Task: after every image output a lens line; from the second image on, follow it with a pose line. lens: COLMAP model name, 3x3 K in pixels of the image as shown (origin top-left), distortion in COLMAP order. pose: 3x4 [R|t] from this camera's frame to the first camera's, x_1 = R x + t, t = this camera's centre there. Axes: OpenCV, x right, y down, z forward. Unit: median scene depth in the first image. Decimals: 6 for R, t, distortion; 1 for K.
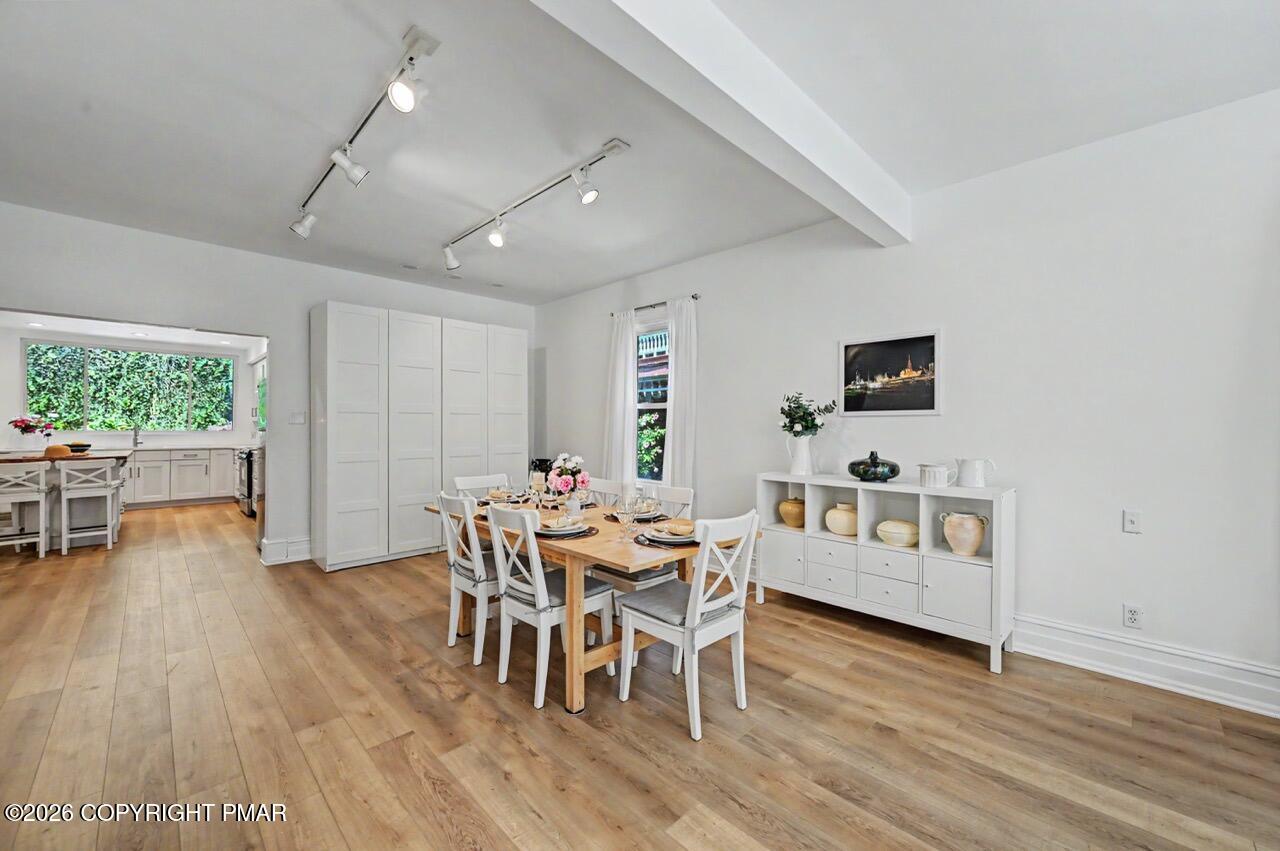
lens RADIAL K [[500.6, 0, 646.8], [0, 500.6, 429.7], [0, 0, 1]] dist [-0.001166, -0.000249]
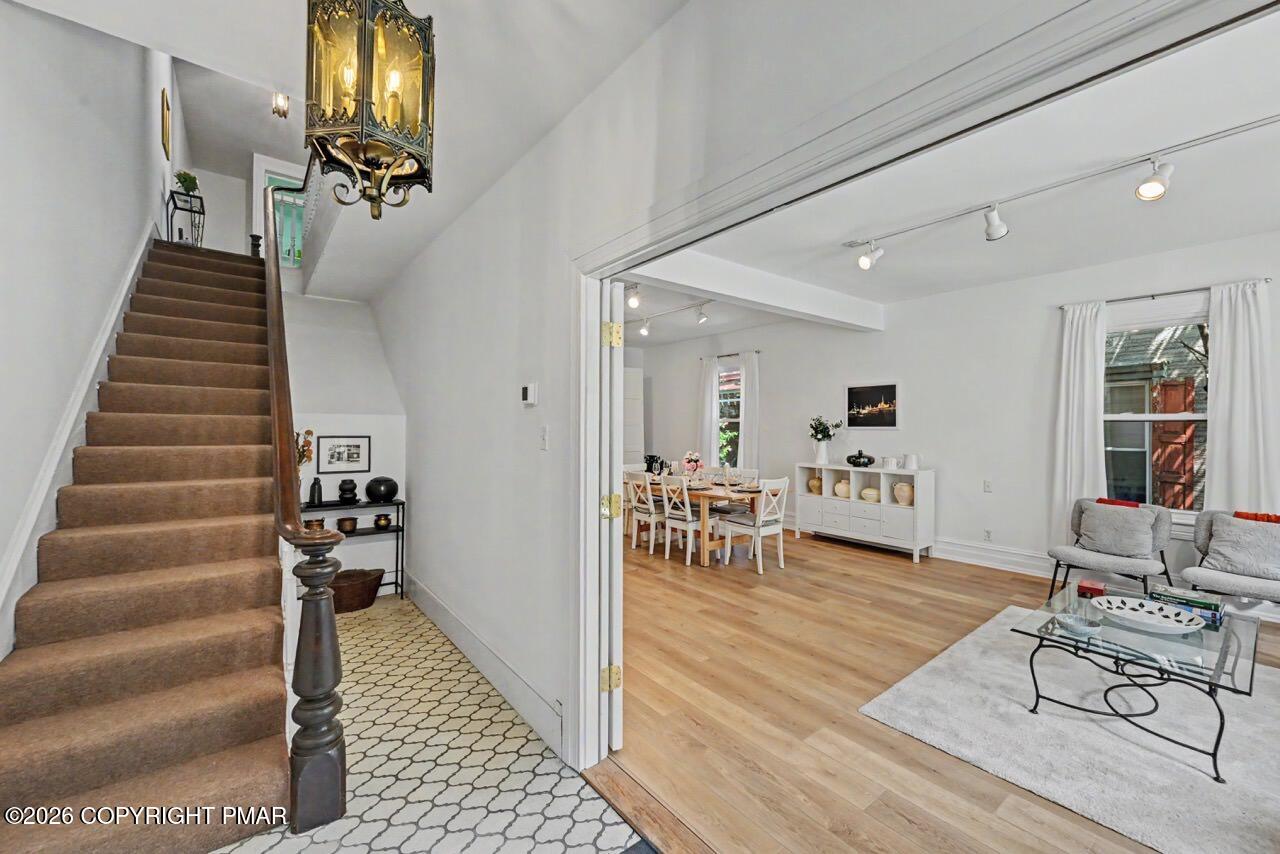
lens RADIAL K [[508.0, 0, 645.3], [0, 508.0, 428.1], [0, 0, 1]] dist [0.000319, -0.000026]
pose [[0.992766, -0.007452, -0.119831, -0.083548], [0.007746, 0.999968, 0.001984, -0.040260], [0.119813, -0.002898, 0.992792, -0.806672]]
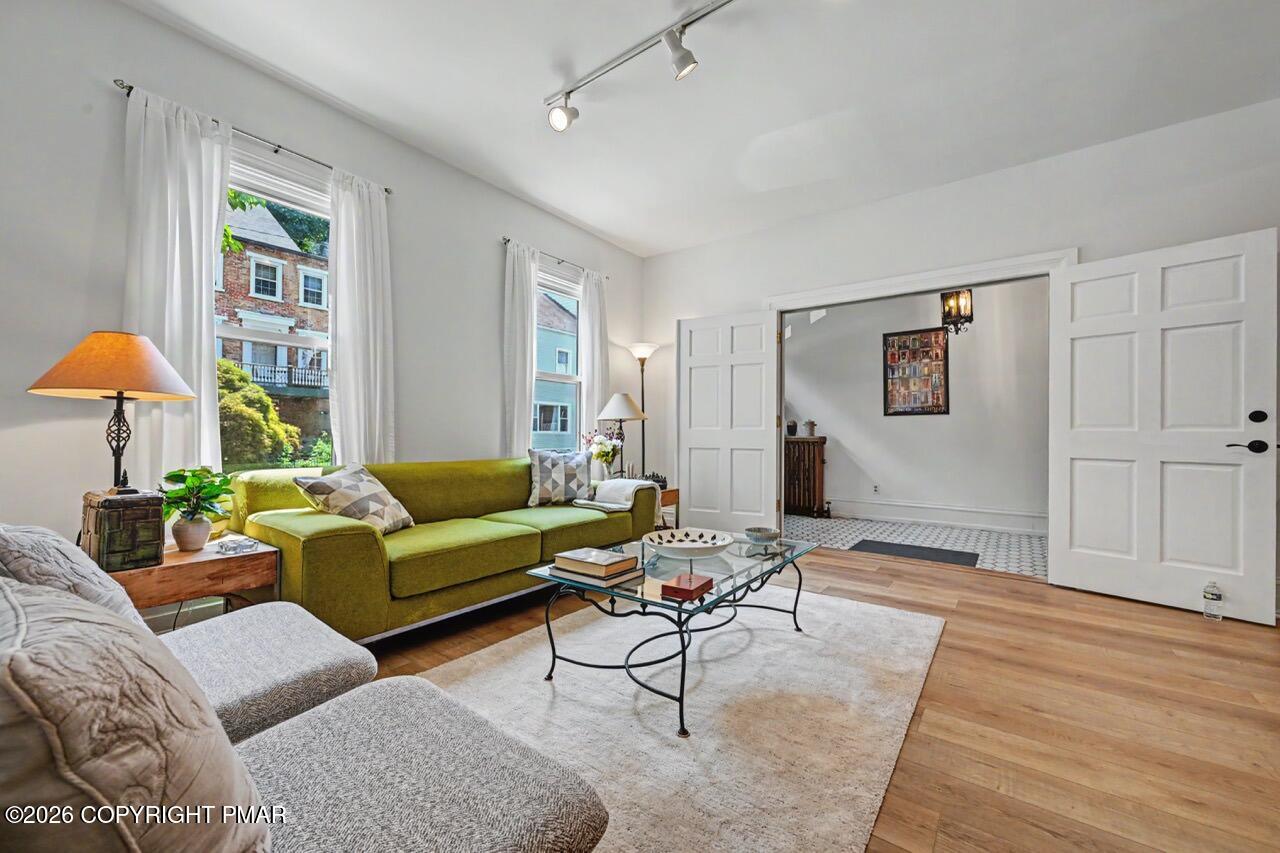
lens RADIAL K [[493.9, 0, 644.9], [0, 493.9, 430.4], [0, 0, 1]] dist [0.003772, 0.000118]
pose [[-0.989376, -0.014894, -0.144611, 0.666729], [-0.014950, 0.999888, -0.000702, 0.089143], [0.144605, 0.001467, -0.989488, 0.586734]]
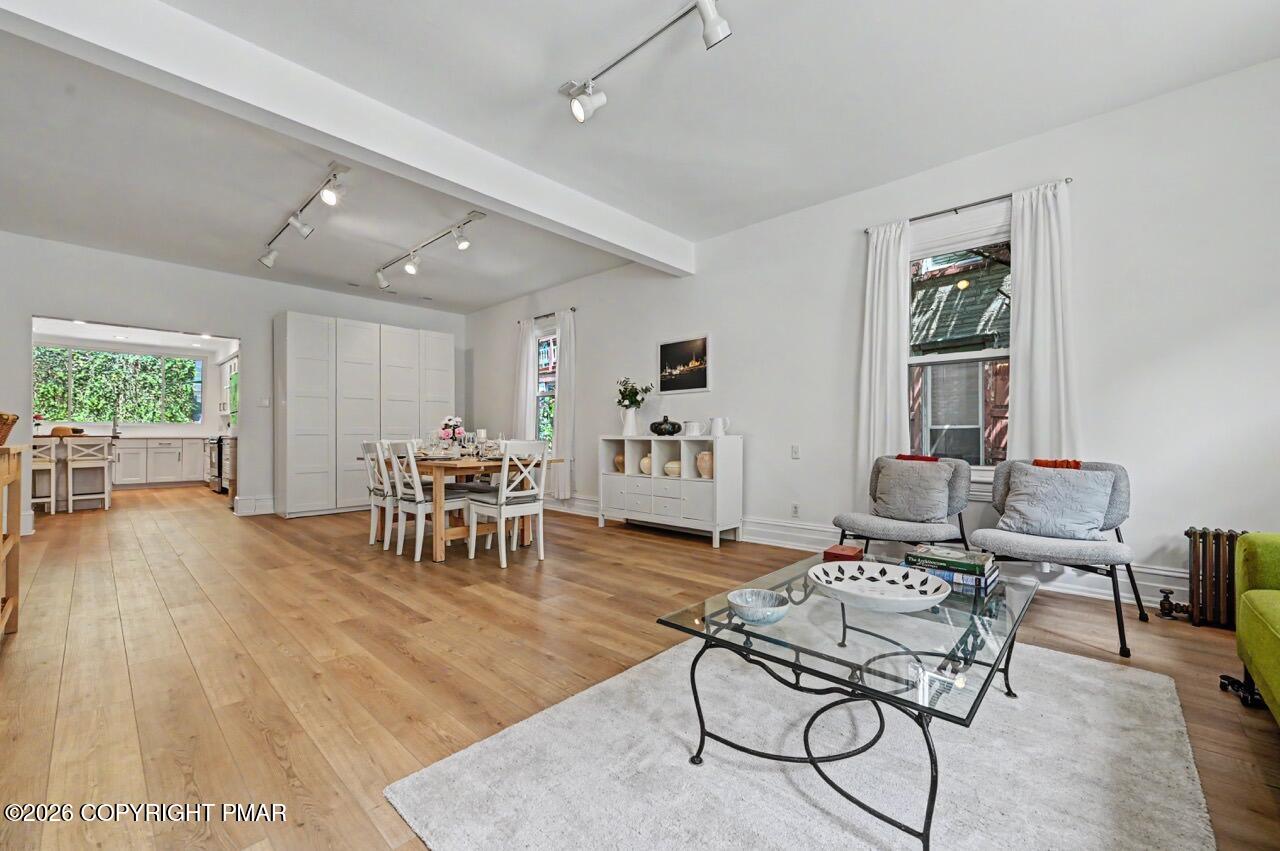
lens RADIAL K [[512.7, 0, 650.0], [0, 512.7, 435.3], [0, 0, 1]] dist [-0.001031, -0.000058]
pose [[0.999081, -0.005890, 0.042447, 0.306281], [0.006127, 0.999966, -0.005455, 0.097714], [-0.042413, 0.005710, 0.999084, -0.459288]]
